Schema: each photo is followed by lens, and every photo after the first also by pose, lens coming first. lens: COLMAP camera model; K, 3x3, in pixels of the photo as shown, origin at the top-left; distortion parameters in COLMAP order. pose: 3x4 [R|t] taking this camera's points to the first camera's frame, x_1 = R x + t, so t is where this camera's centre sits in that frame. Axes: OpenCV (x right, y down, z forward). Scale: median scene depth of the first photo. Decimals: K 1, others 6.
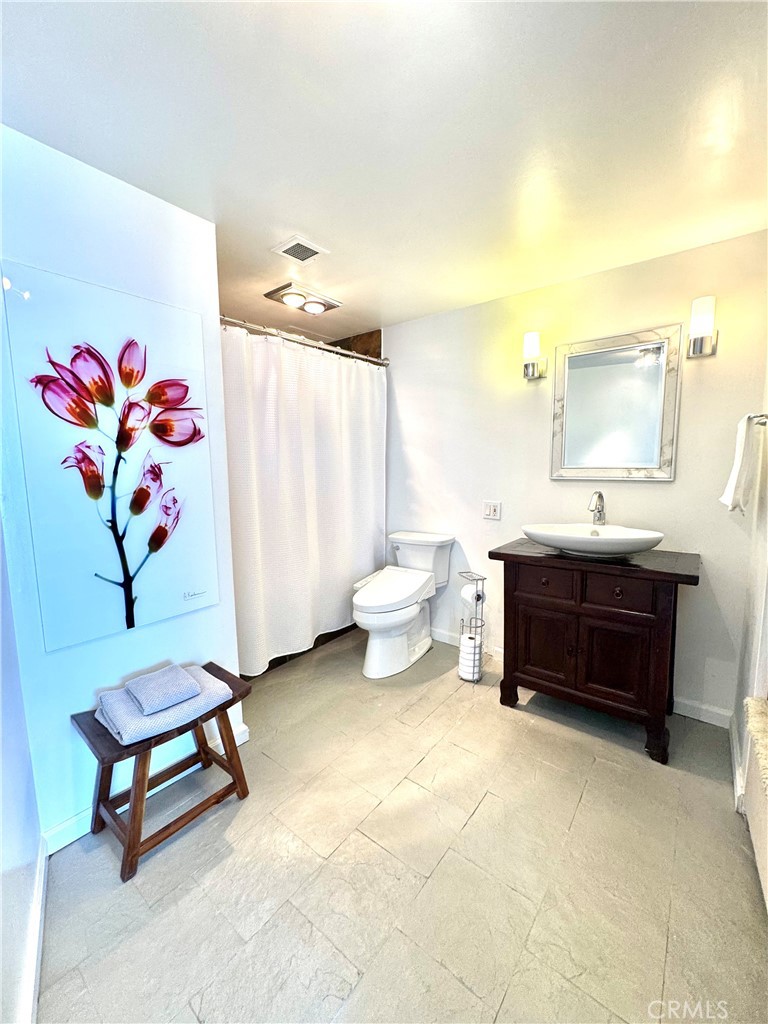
lens RADIAL K [[414.8, 0, 384.0], [0, 414.8, 511.9], [0, 0, 1]] dist [0.003544, 0.000394]
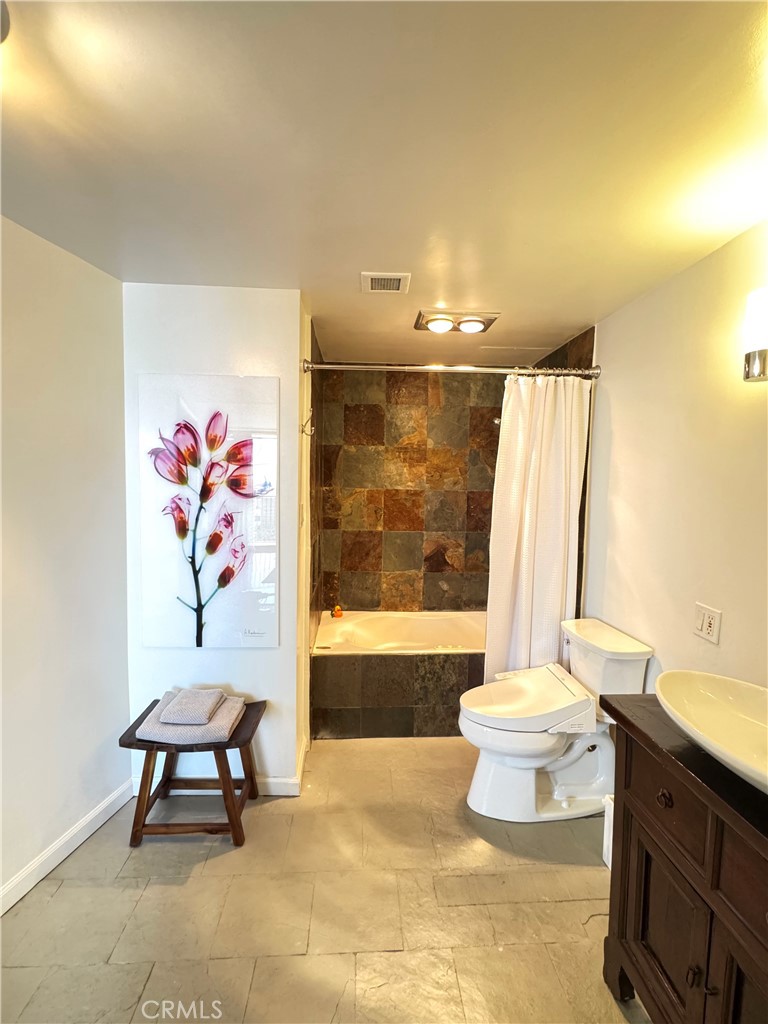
lens RADIAL K [[469.0, 0, 381.1], [0, 469.0, 512.1], [0, 0, 1]] dist [0.002662, 0.001055]
pose [[0.661117, 0.075090, -0.746516, 0.747152], [-0.113519, 0.993536, -0.000595, -0.173779], [0.741645, 0.085137, 0.665368, 0.461754]]
